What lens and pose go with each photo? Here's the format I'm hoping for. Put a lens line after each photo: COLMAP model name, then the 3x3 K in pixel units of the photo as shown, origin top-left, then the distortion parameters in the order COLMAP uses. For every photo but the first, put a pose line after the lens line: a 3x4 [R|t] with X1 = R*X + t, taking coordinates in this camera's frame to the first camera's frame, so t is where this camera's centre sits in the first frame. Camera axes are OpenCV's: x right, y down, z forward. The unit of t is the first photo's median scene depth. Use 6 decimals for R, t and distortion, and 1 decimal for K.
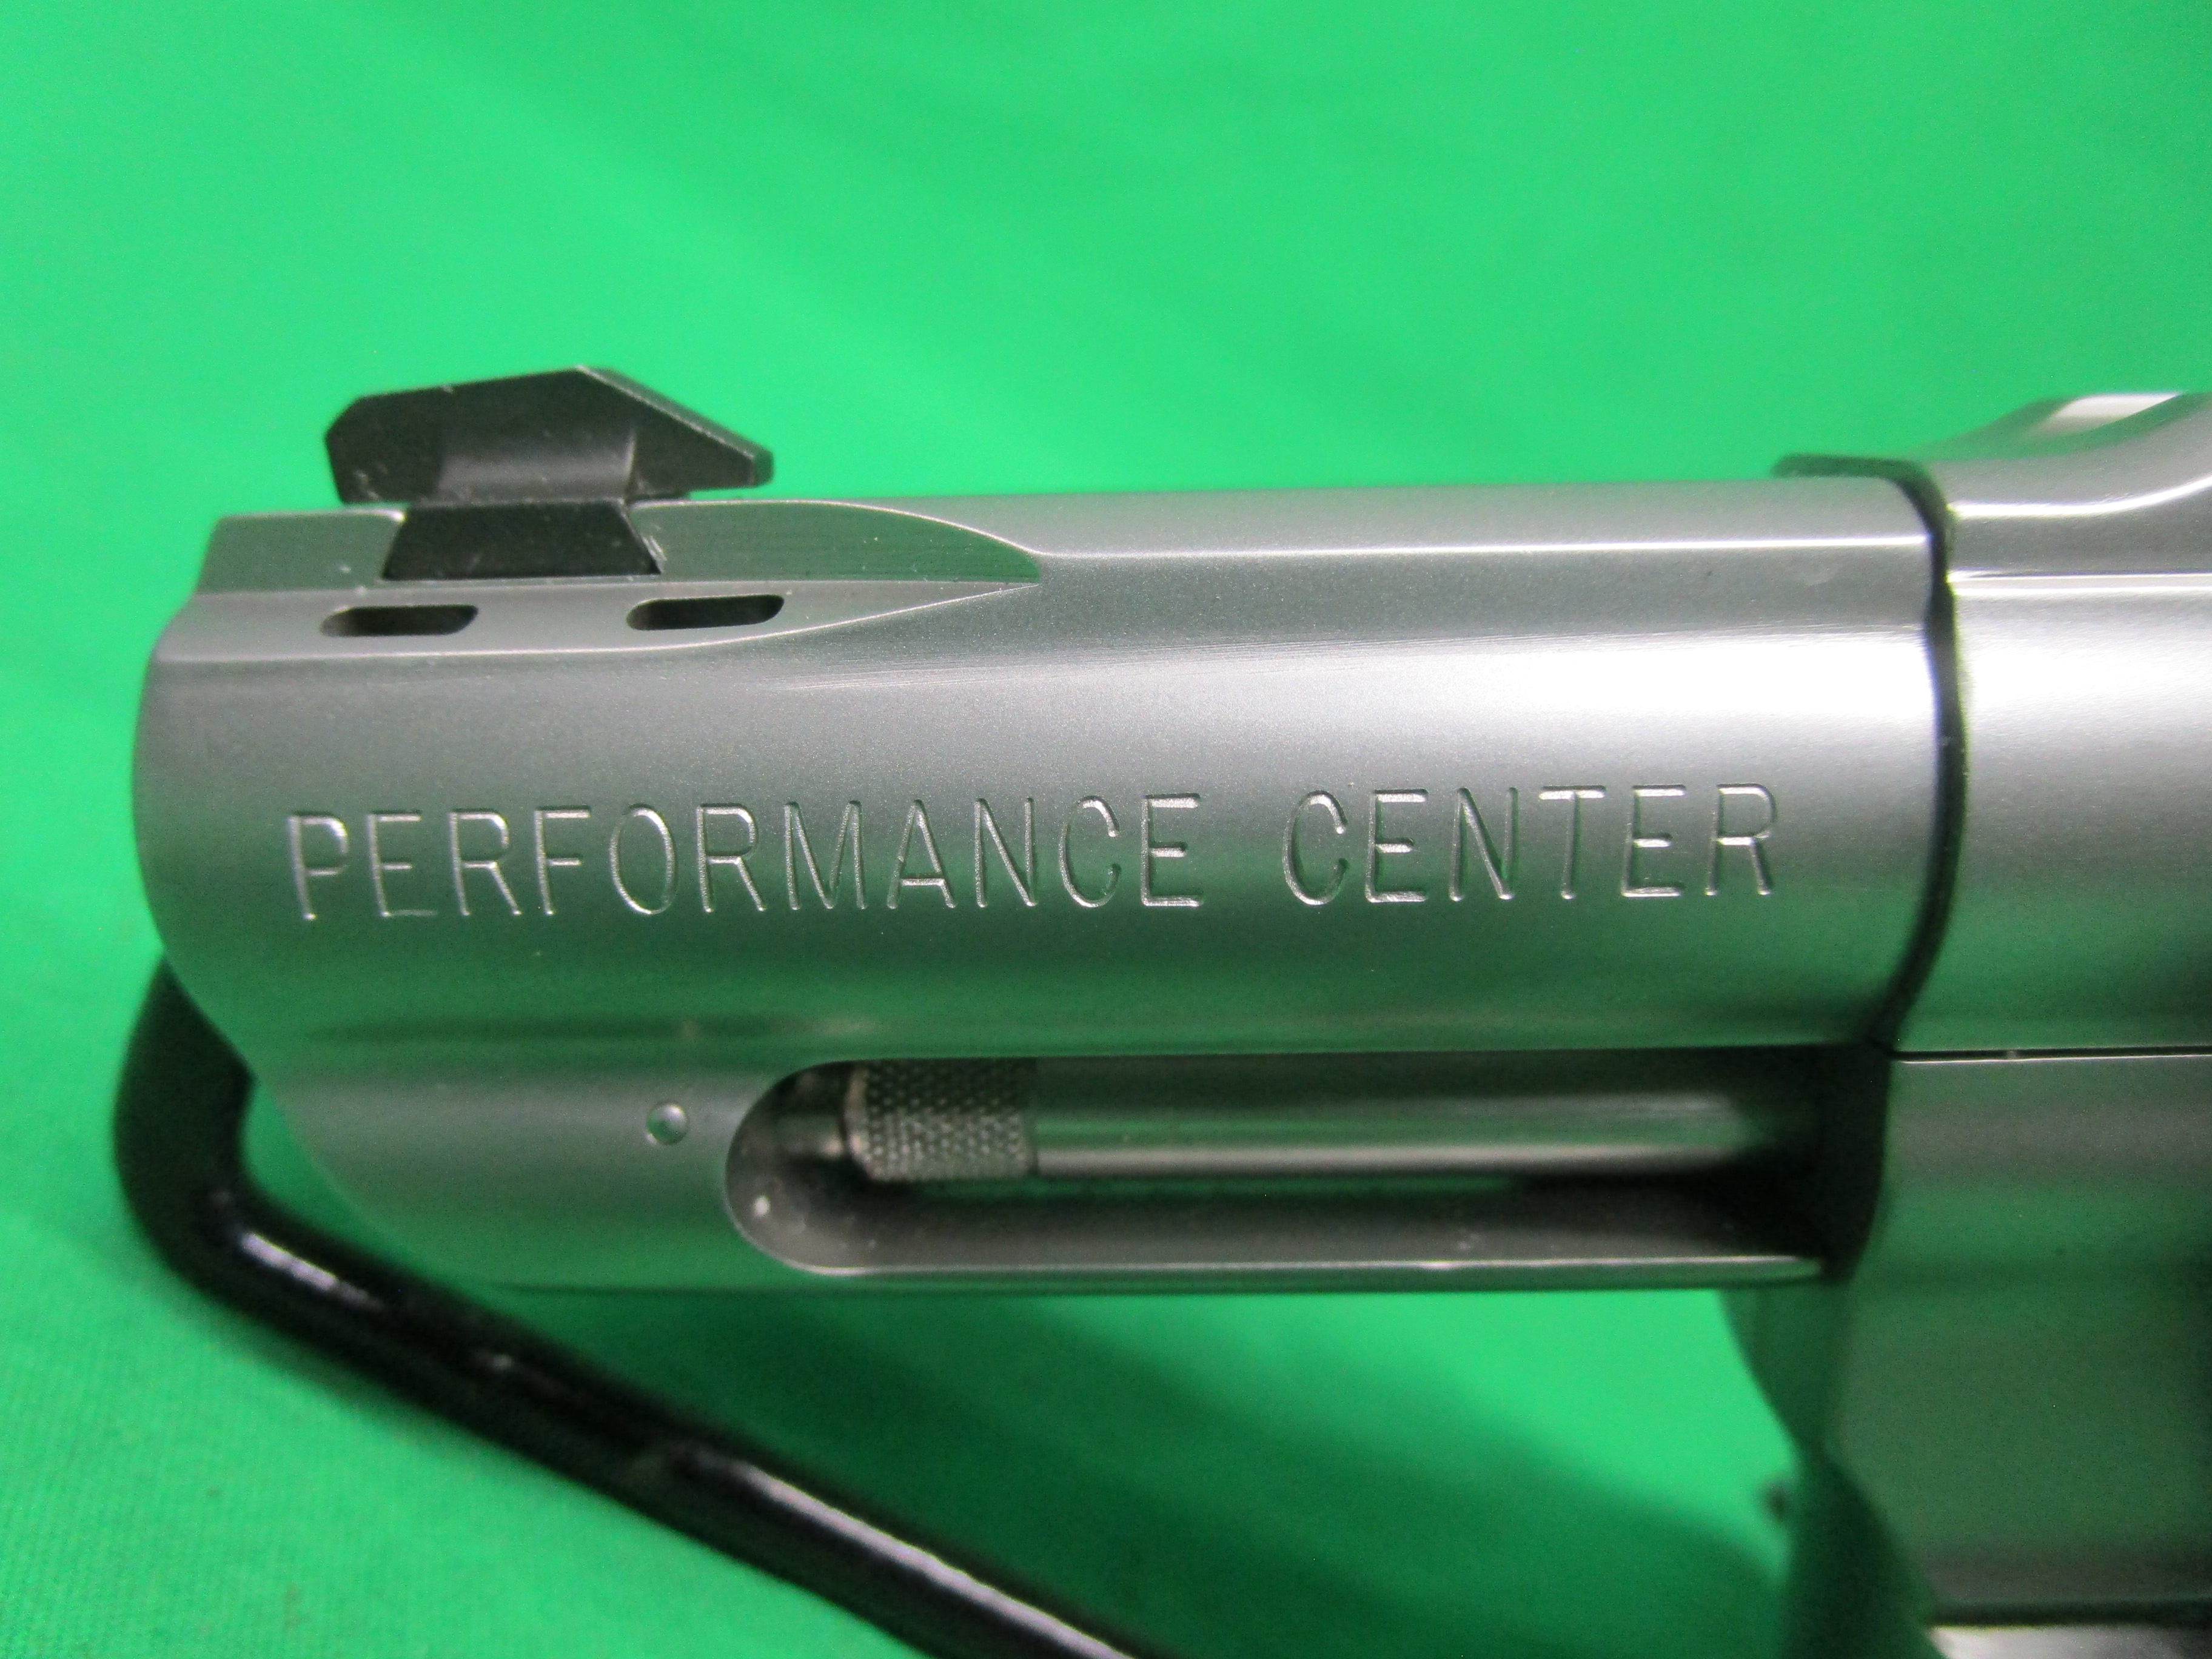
lens RADIAL K [[1592.3, 0, 1106.0], [0, 1592.3, 829.5], [0, 0, 1]] dist [-0.028512, 0.000046]
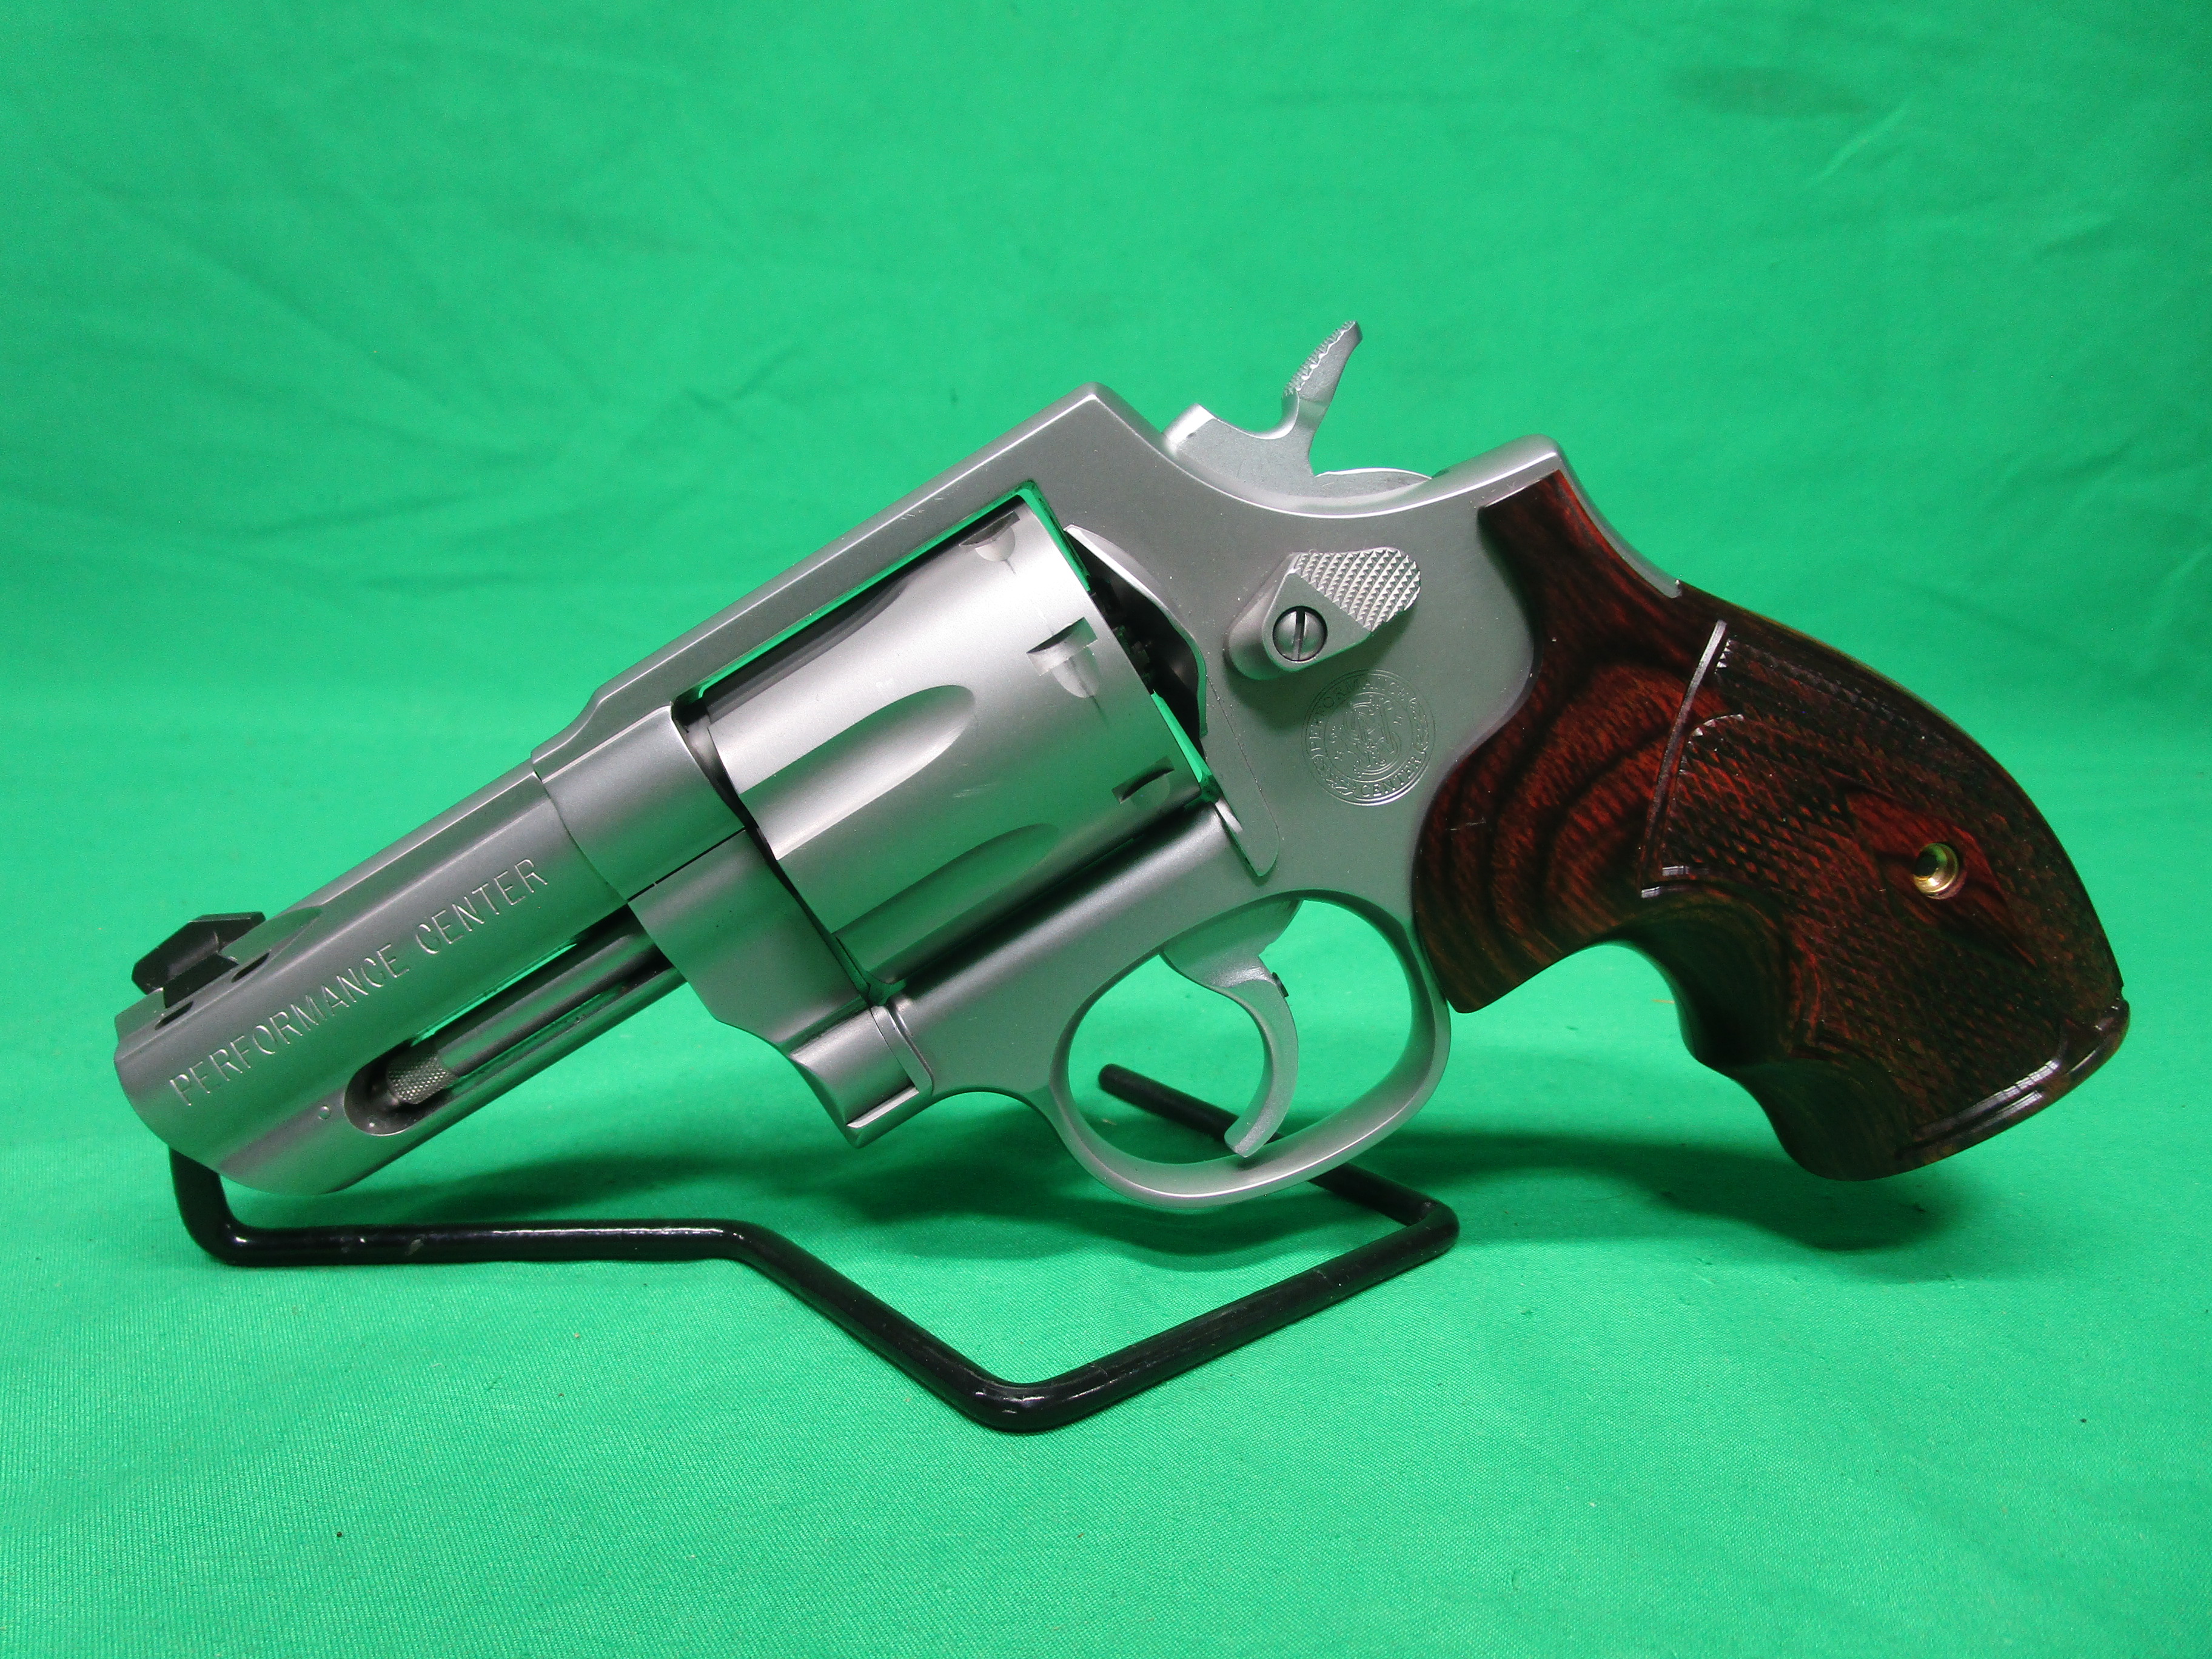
lens RADIAL K [[1592.3, 0, 1106.0], [0, 1592.3, 829.5], [0, 0, 1]] dist [-0.028512, 0.000046]
pose [[0.863563, -0.503133, -0.033418, 1.496475], [0.500854, 0.863545, -0.058614, 0.677455], [0.058349, 0.033879, 0.997721, -2.123398]]
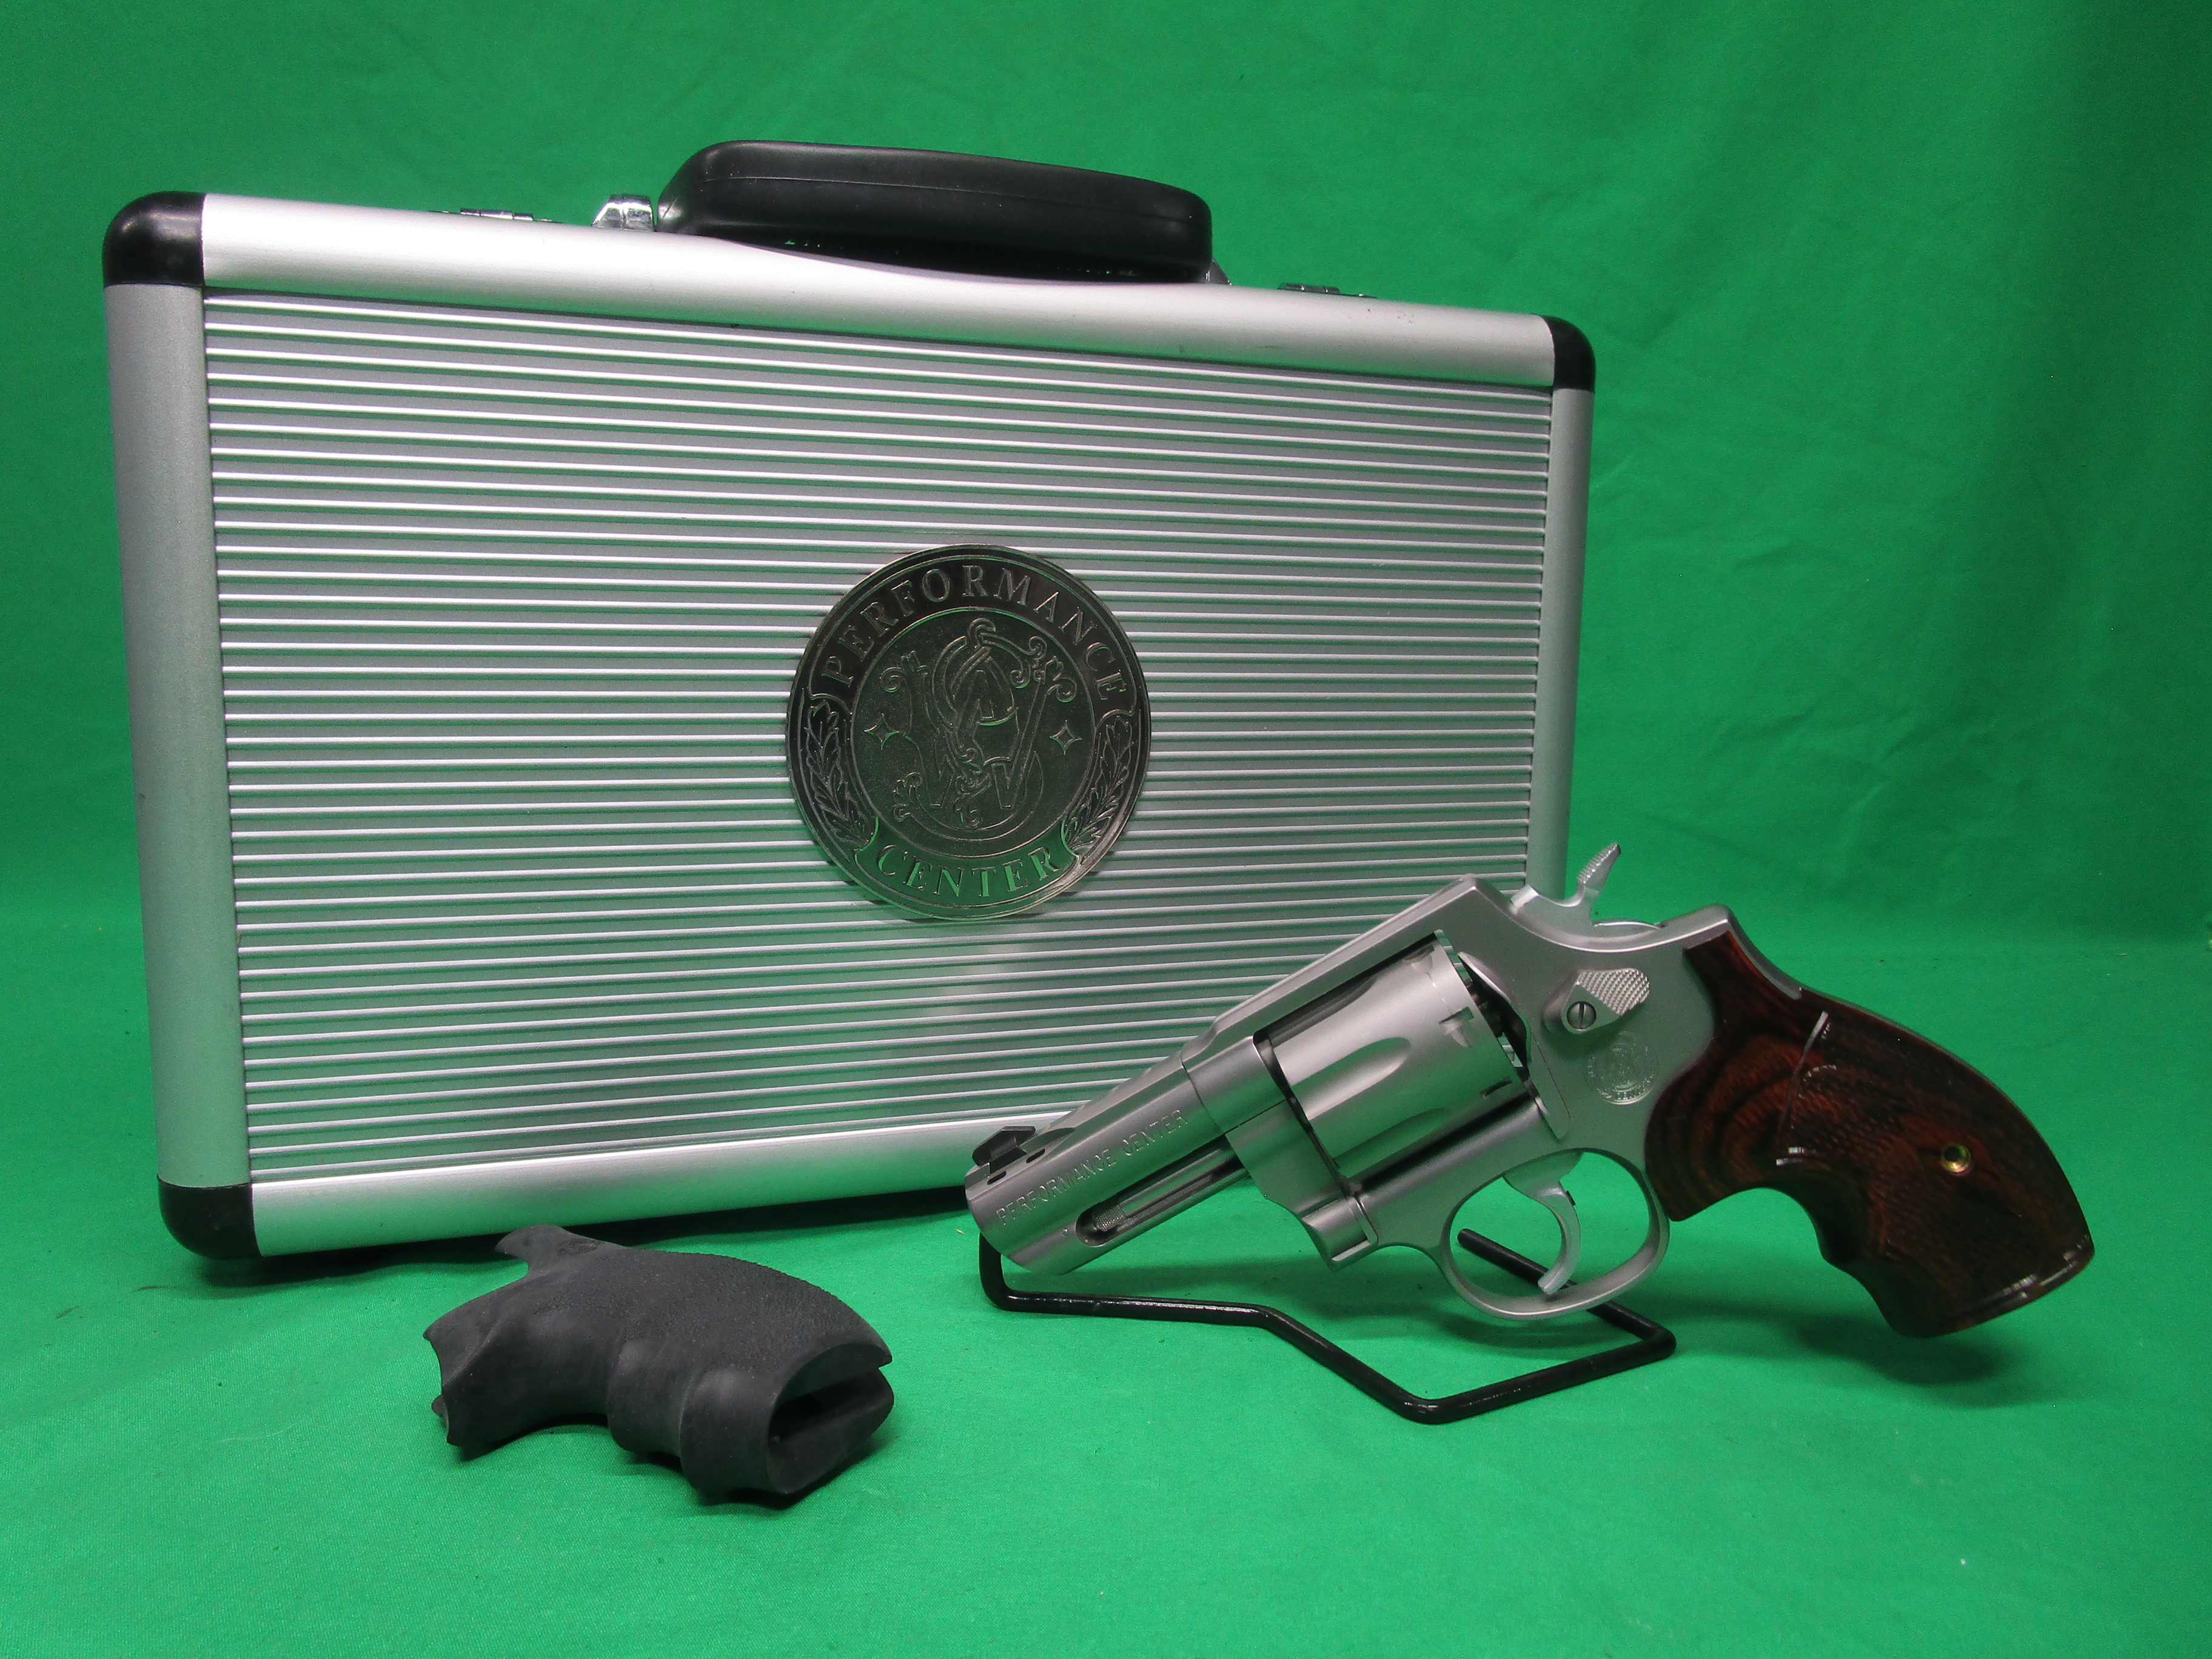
lens RADIAL K [[1656.1, 0, 1106.0], [0, 1656.1, 829.5], [0, 0, 1]] dist [0.001994, 0.000026]
pose [[0.860203, -0.483539, -0.161989, 1.722215], [0.443050, 0.865931, -0.232100, 0.401788], [0.252501, 0.127884, 0.959108, -5.545170]]
